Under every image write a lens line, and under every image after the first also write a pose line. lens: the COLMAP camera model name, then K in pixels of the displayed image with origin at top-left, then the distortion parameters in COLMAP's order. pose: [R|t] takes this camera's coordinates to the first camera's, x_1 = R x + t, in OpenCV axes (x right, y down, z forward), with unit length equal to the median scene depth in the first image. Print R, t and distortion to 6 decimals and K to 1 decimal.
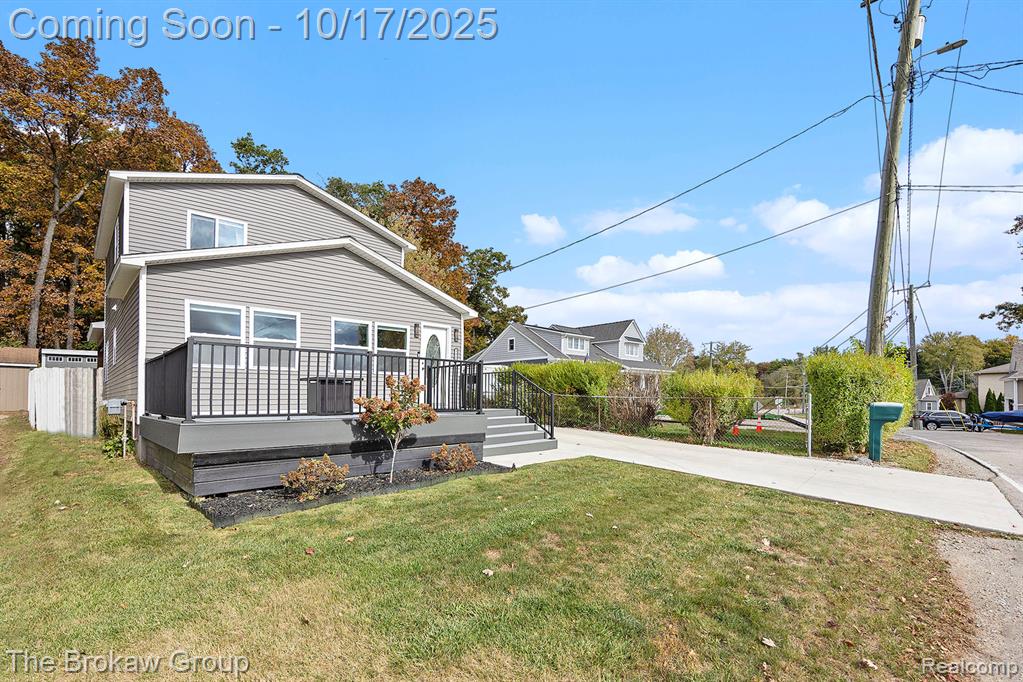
lens RADIAL K [[454.5, 0, 509.7], [0, 454.5, 386.8], [0, 0, 1]] dist [-0.075658, -0.000040]
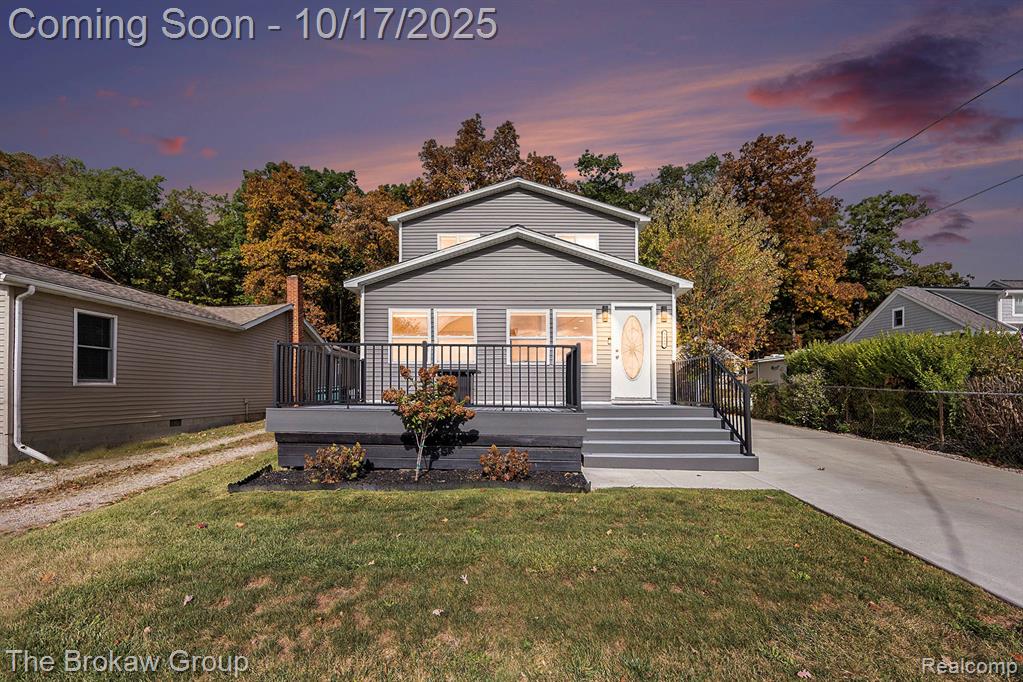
lens RADIAL K [[454.5, 0, 508.9], [0, 454.5, 363.1], [0, 0, 1]] dist [-0.024394, 0.000285]
pose [[0.685644, -0.034559, -0.727116, 0.300719], [0.006922, 0.999137, -0.040960, 0.005557], [0.727904, 0.023051, 0.685291, 0.267215]]
